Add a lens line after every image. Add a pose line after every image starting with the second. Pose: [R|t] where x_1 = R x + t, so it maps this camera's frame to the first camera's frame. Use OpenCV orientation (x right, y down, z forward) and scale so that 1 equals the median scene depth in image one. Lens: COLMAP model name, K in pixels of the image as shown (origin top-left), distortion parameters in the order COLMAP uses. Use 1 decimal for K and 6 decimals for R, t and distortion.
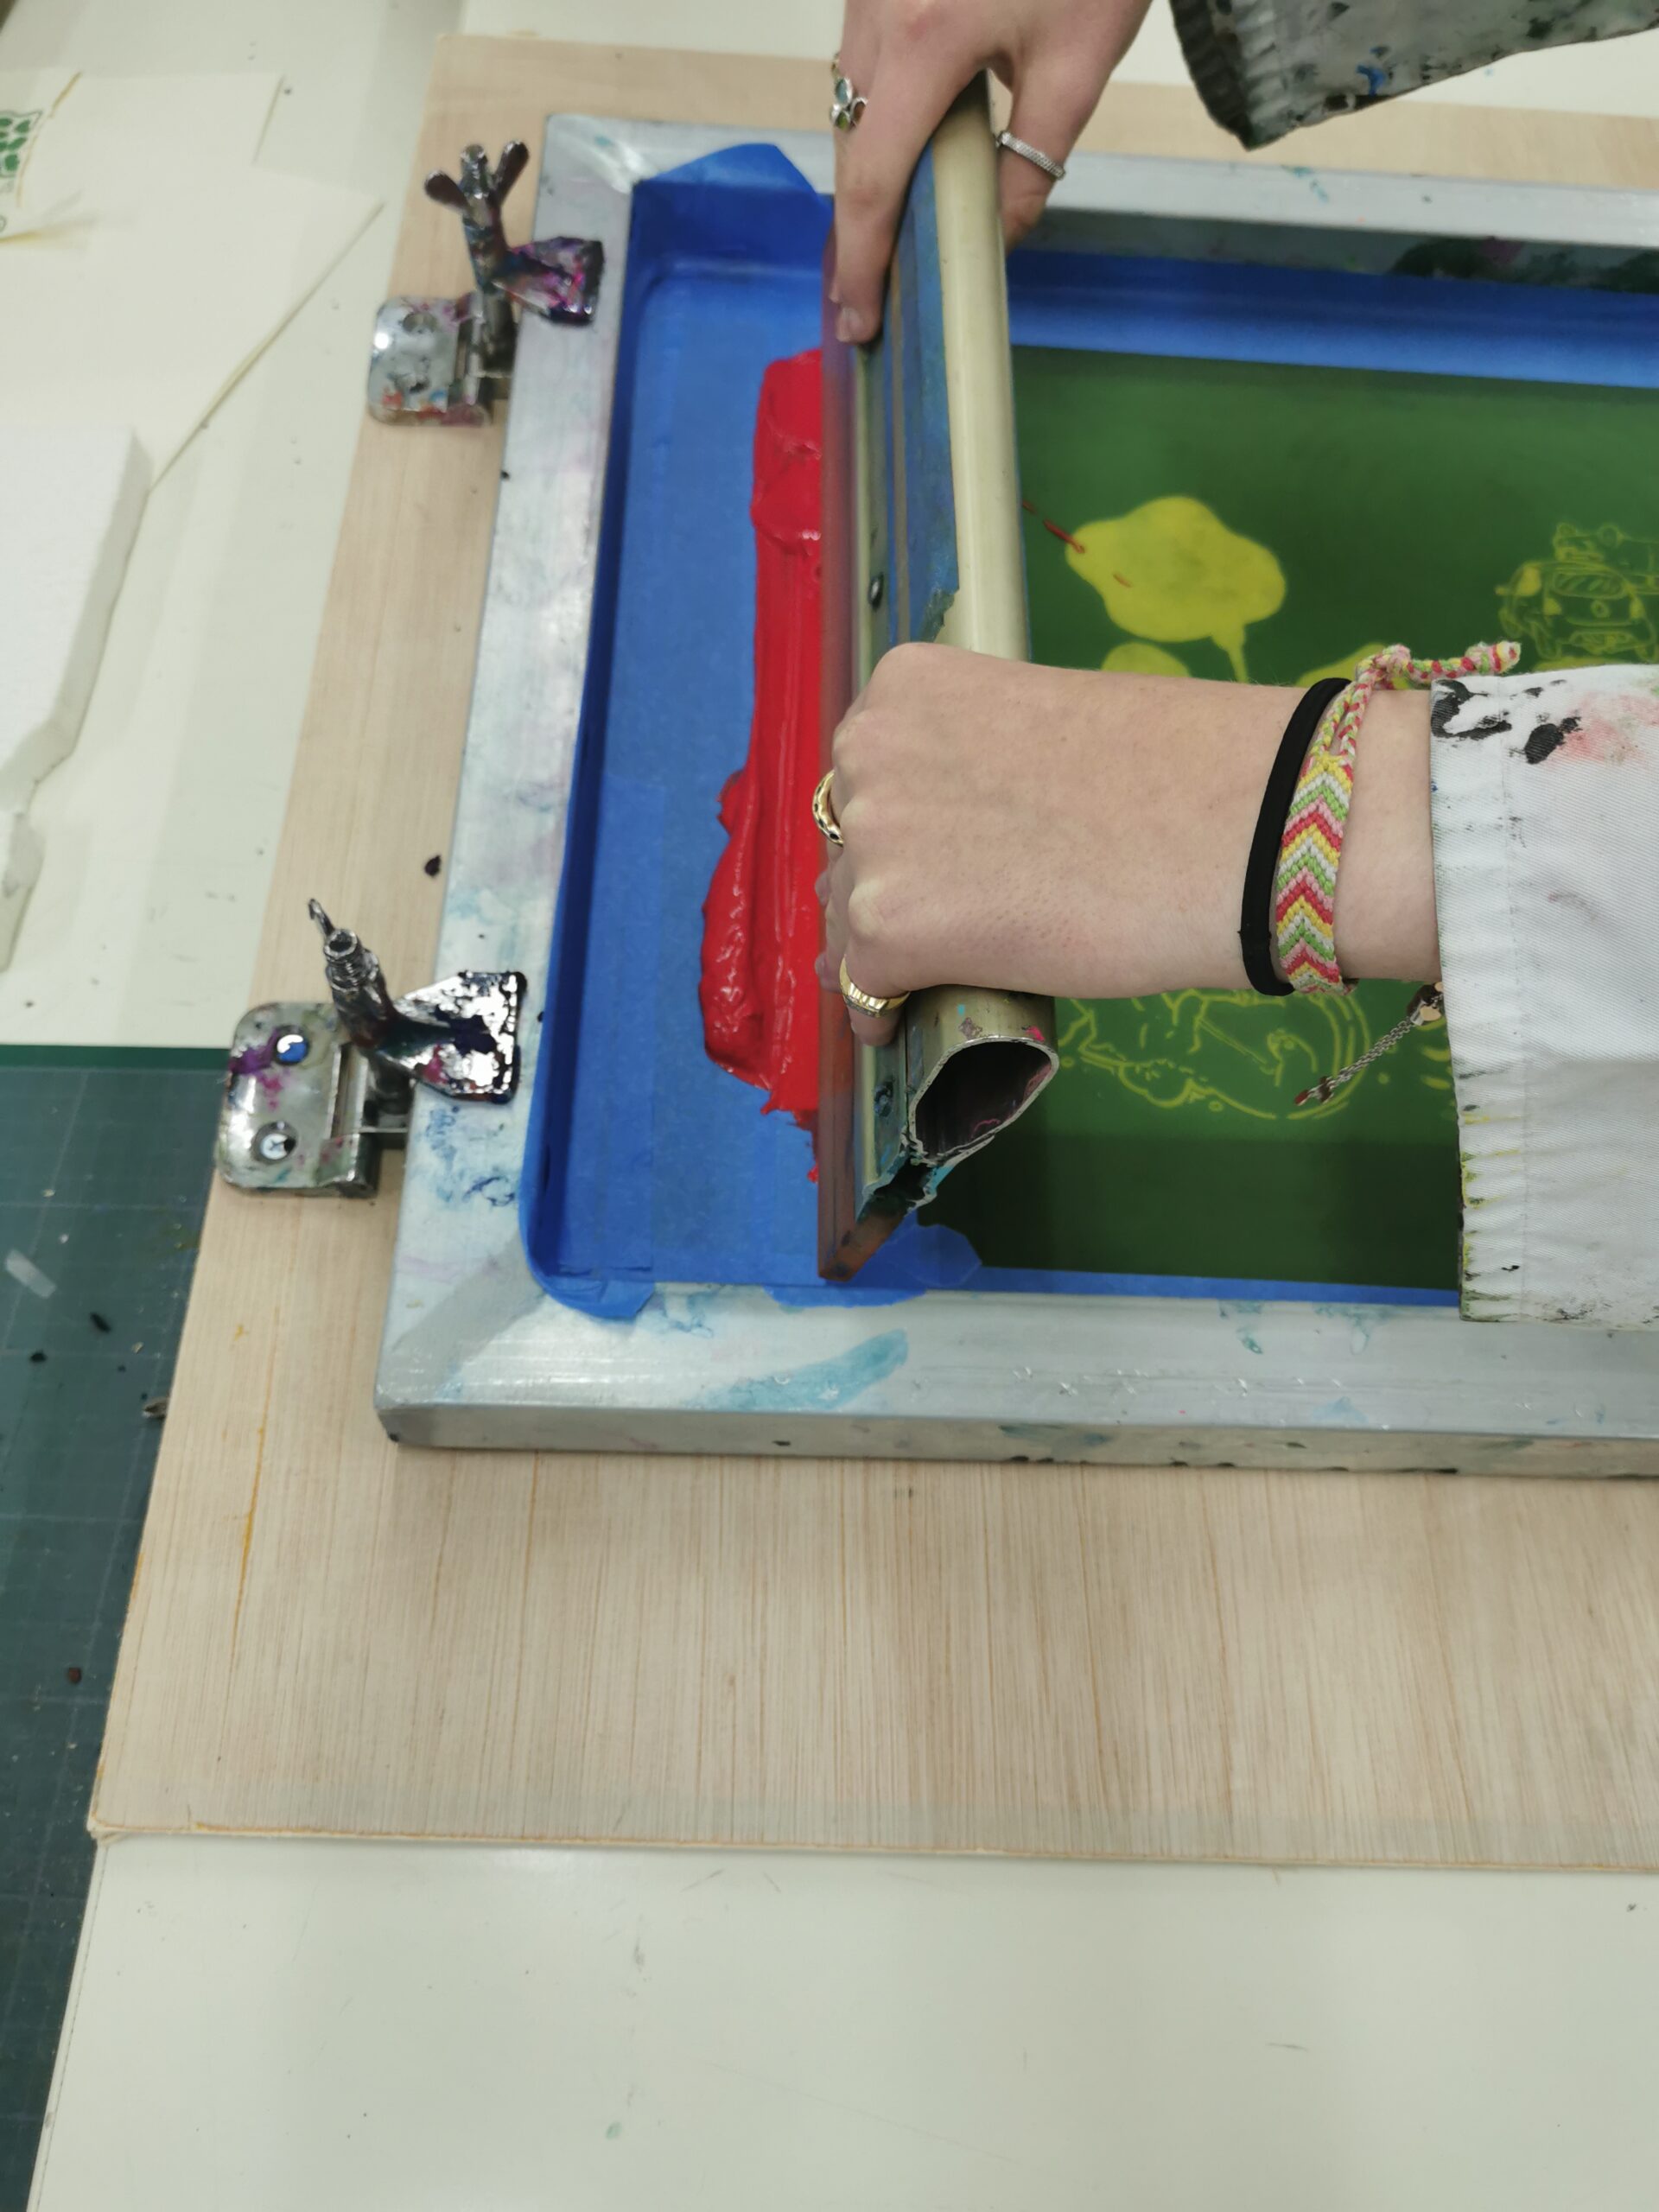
lens RADIAL K [[1700.8, 0, 829.5], [0, 1700.8, 1106.0], [0, 0, 1]] dist [0.008737, -0.005821]
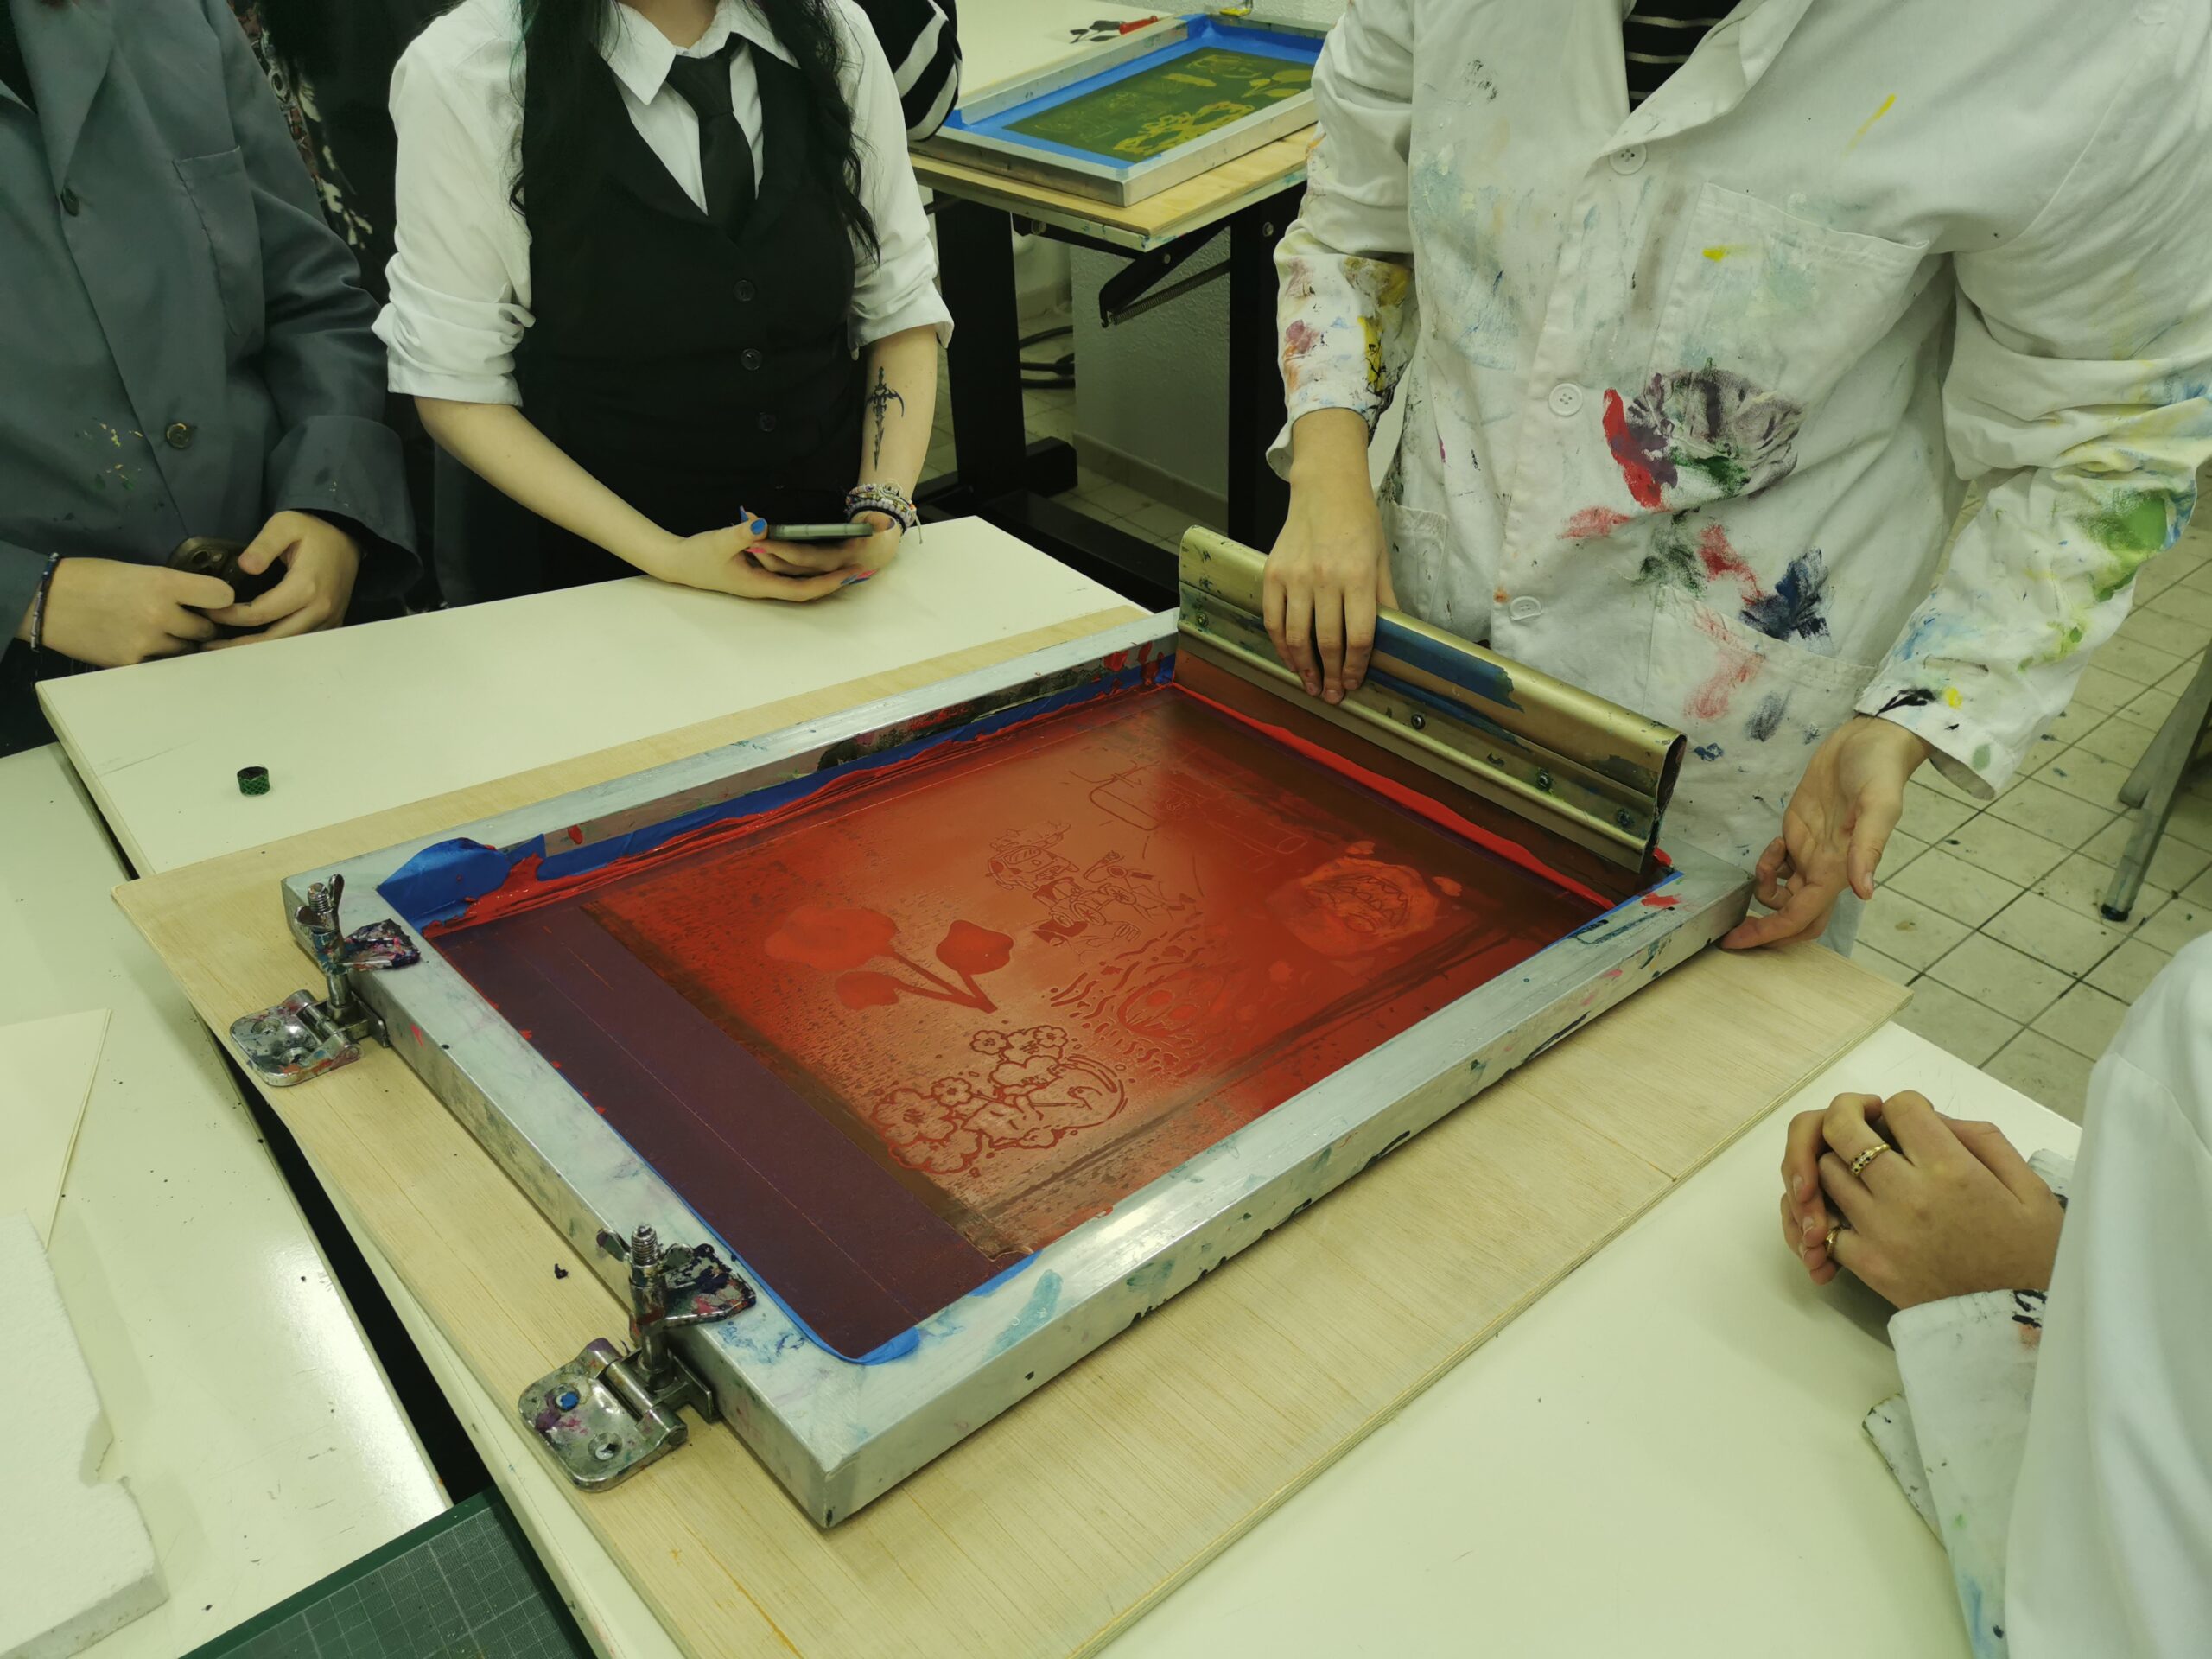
lens RADIAL K [[1700.8, 0, 1100.4], [0, 1700.8, 915.4], [0, 0, 1]] dist [0.008737, -0.005821]
pose [[0.716369, -0.379110, 0.585740, -0.738667], [0.604647, 0.756230, -0.250036, 0.306410], [-0.348163, 0.533284, 0.770967, -0.468888]]
